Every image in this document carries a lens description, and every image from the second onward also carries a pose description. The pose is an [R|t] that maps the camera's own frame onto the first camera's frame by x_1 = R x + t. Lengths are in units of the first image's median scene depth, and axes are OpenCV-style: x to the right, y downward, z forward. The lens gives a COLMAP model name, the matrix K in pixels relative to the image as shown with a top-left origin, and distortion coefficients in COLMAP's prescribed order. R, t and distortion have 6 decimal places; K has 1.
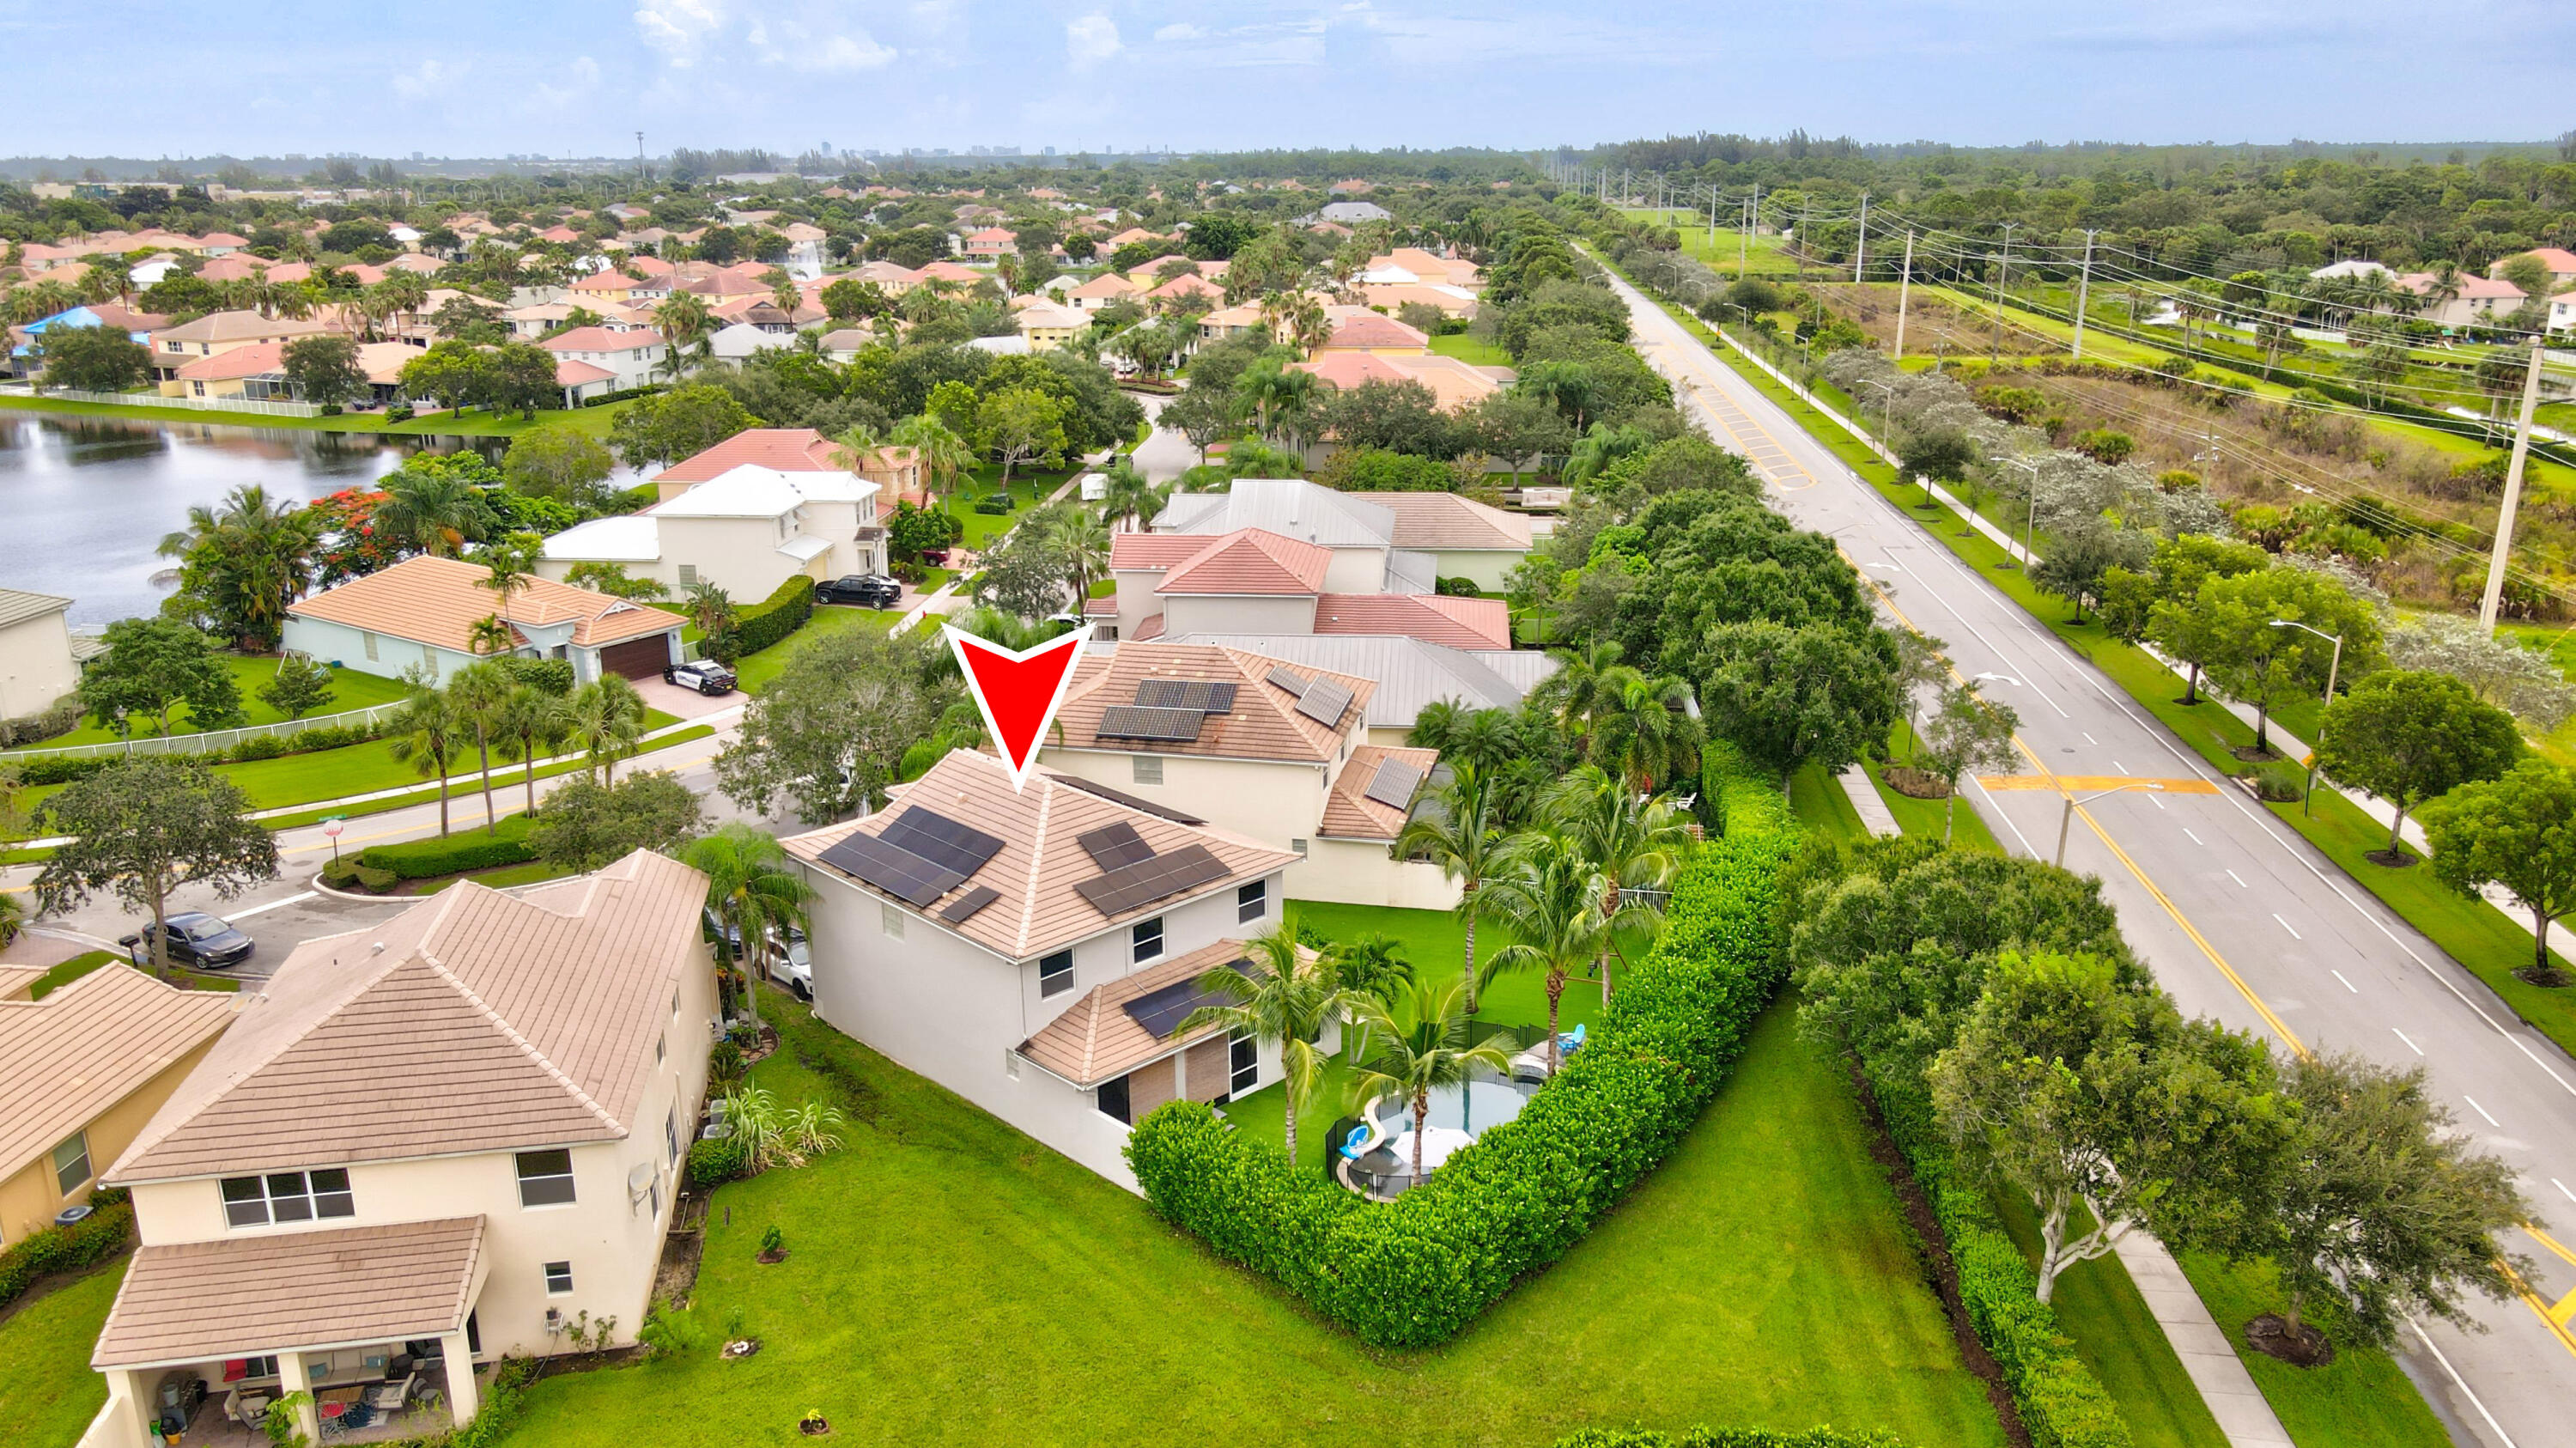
lens RADIAL K [[1920.3, 0, 1299.5], [0, 1920.3, 720.8], [0, 0, 1]] dist [-0.016100, 0.038392]
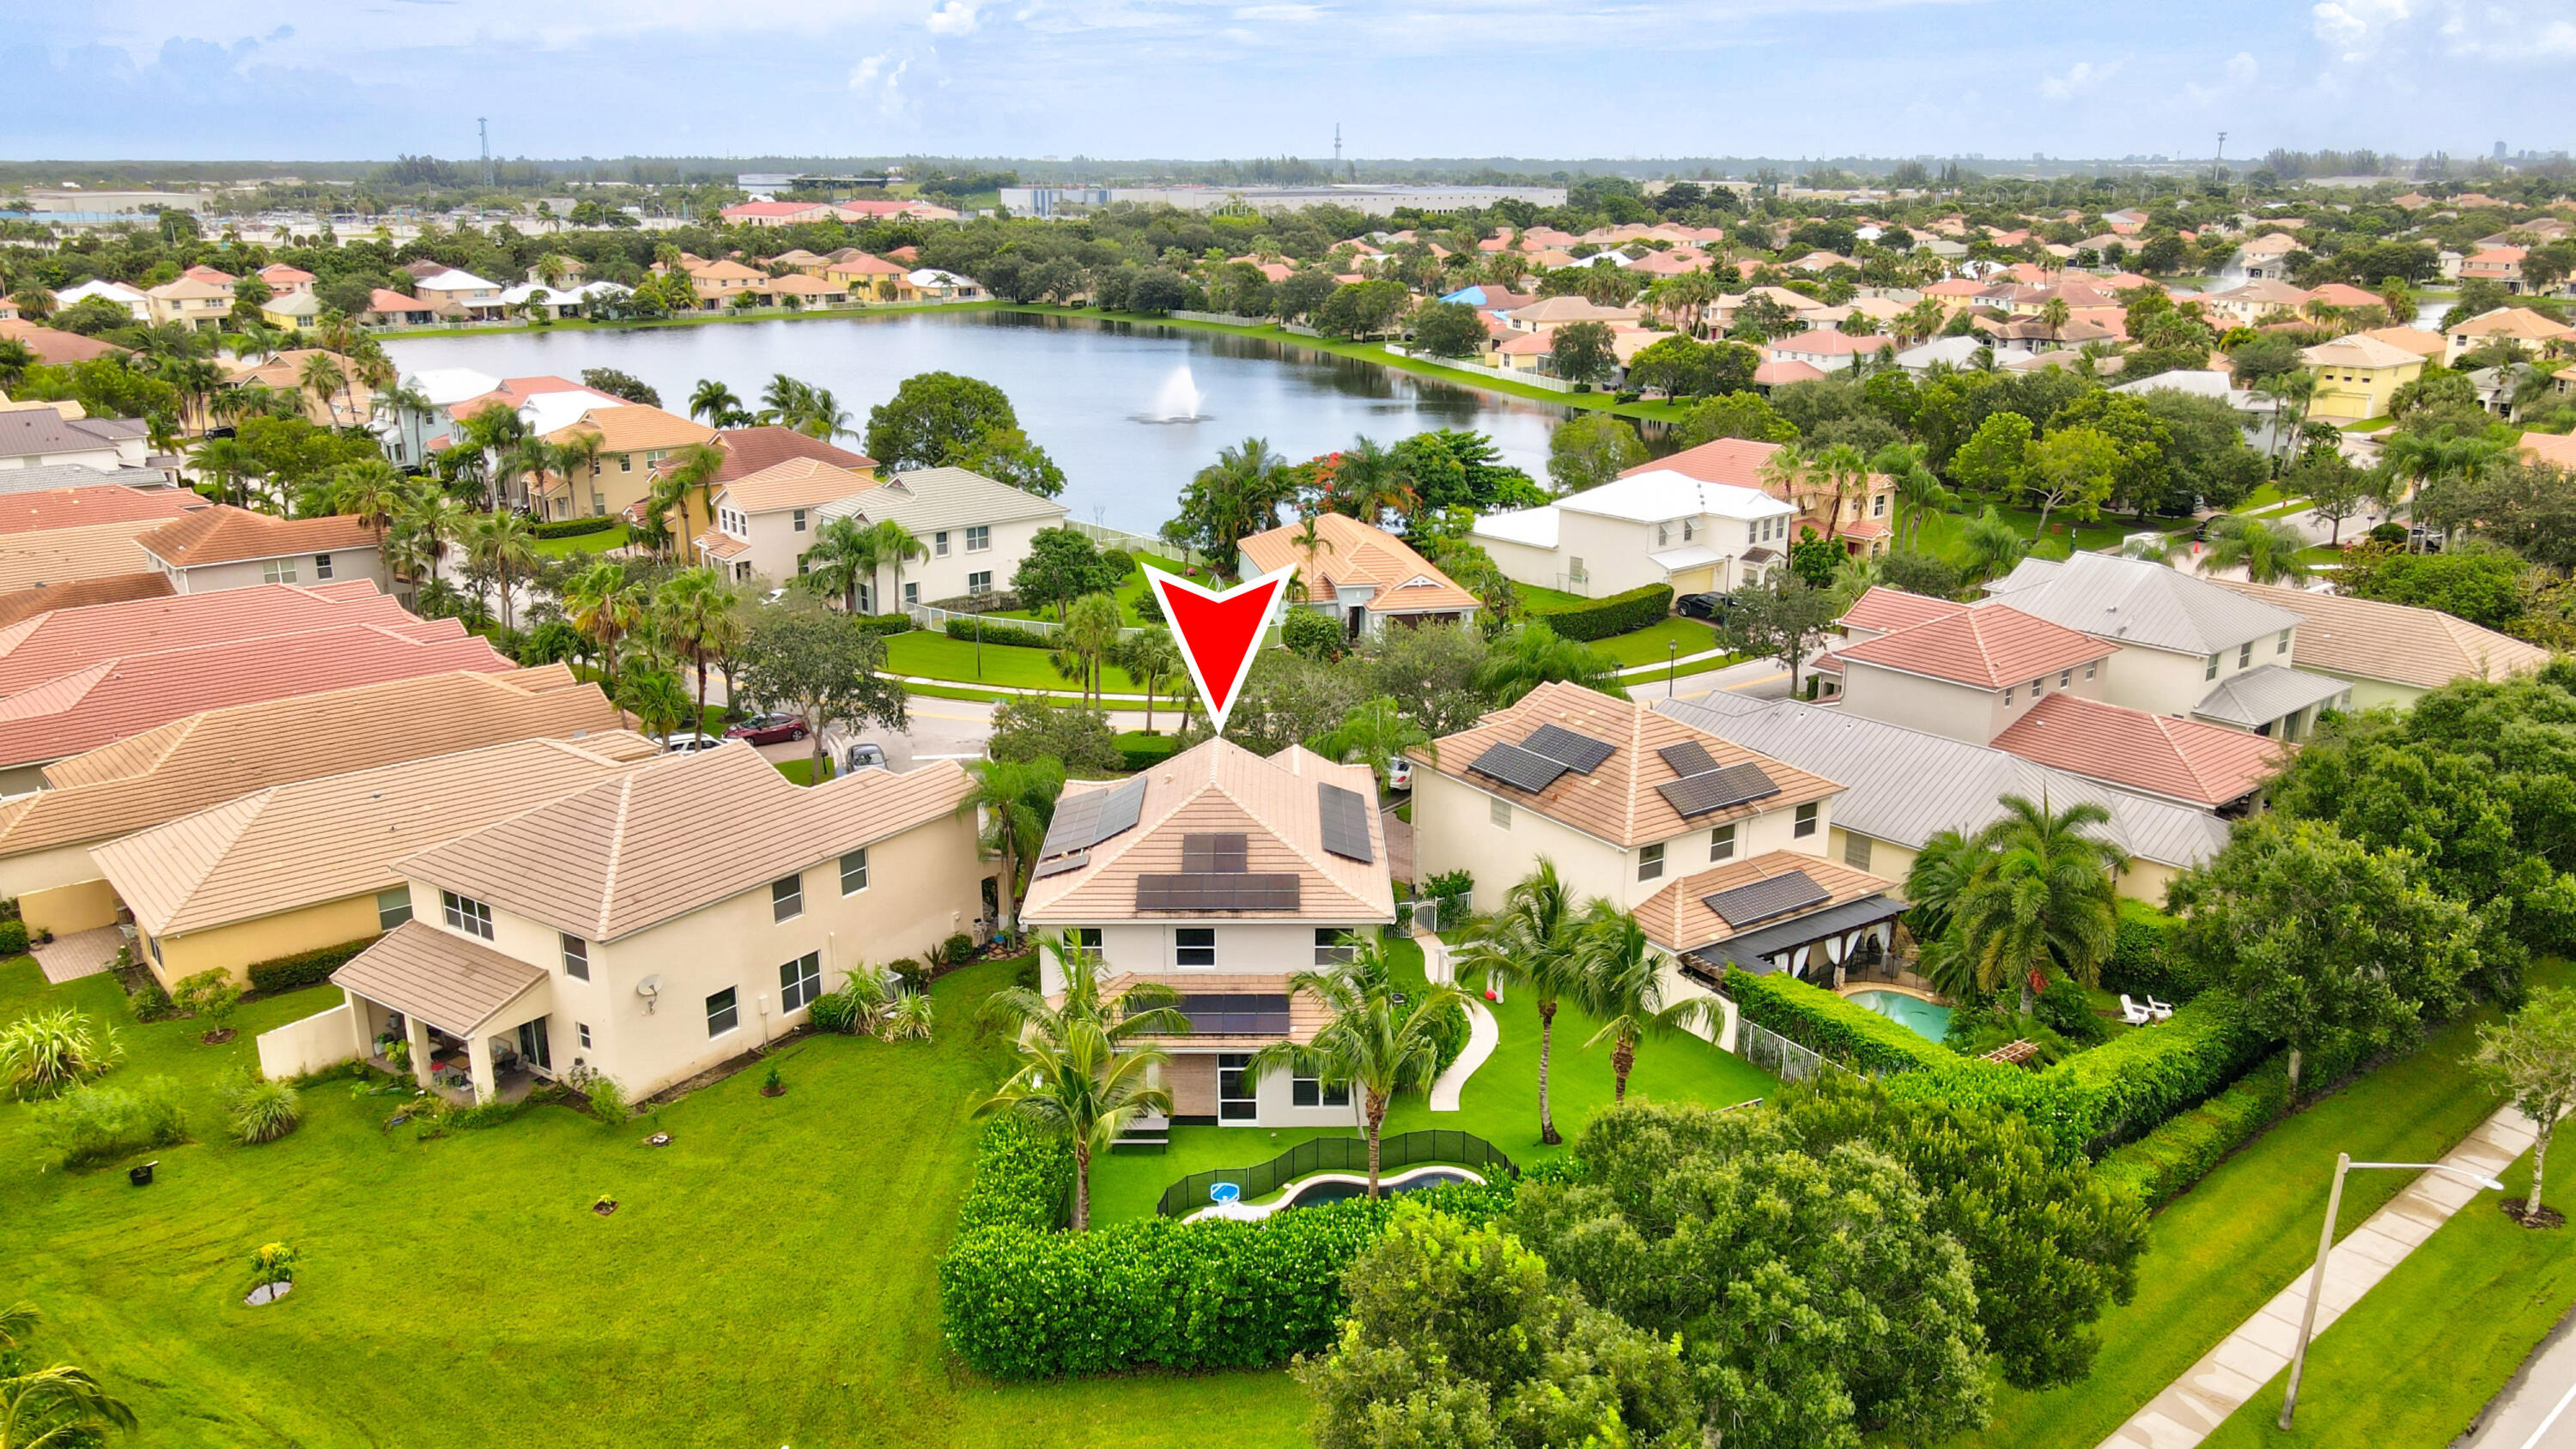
lens RADIAL K [[1919.9, 0, 1295.2], [0, 1919.9, 746.2], [0, 0, 1]] dist [-0.016100, 0.038392]
pose [[0.709612, 0.210427, -0.672437, 0.299806], [-0.202415, 0.975015, 0.091507, -0.045430], [0.674892, 0.071177, 0.734476, 0.132199]]
